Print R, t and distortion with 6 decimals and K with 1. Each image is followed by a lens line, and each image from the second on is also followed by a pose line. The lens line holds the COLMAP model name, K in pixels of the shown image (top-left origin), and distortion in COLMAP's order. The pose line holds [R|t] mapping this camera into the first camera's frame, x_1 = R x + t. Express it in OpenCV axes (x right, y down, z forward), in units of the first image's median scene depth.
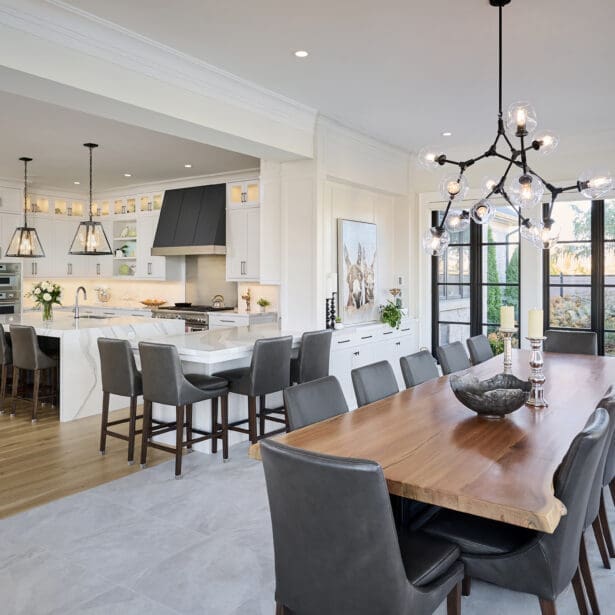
lens RADIAL K [[561.6, 0, 307.4], [0, 561.6, 273.9], [0, 0, 1]] dist [-0.003968, -0.004919]
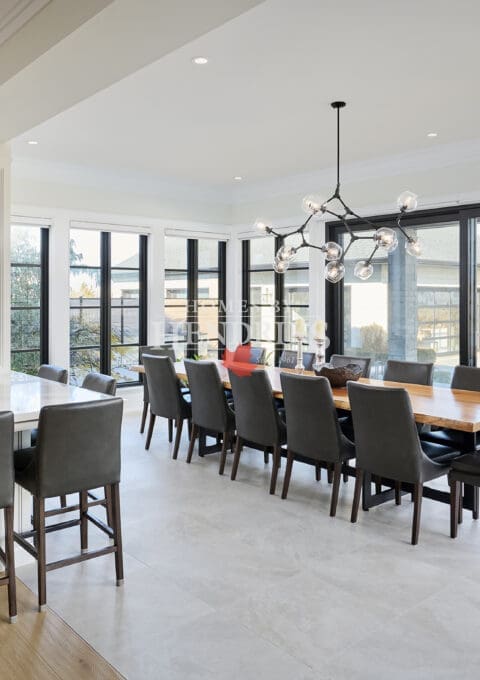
lens RADIAL K [[607.1, 0, 240.3], [0, 607.1, 295.8], [0, 0, 1]] dist [0.000524, 0.000354]
pose [[0.251391, 0.004524, 0.967875, -1.249962], [-0.001837, 0.999990, -0.004197, 0.004713], [-0.967884, -0.000723, 0.251397, 0.880414]]
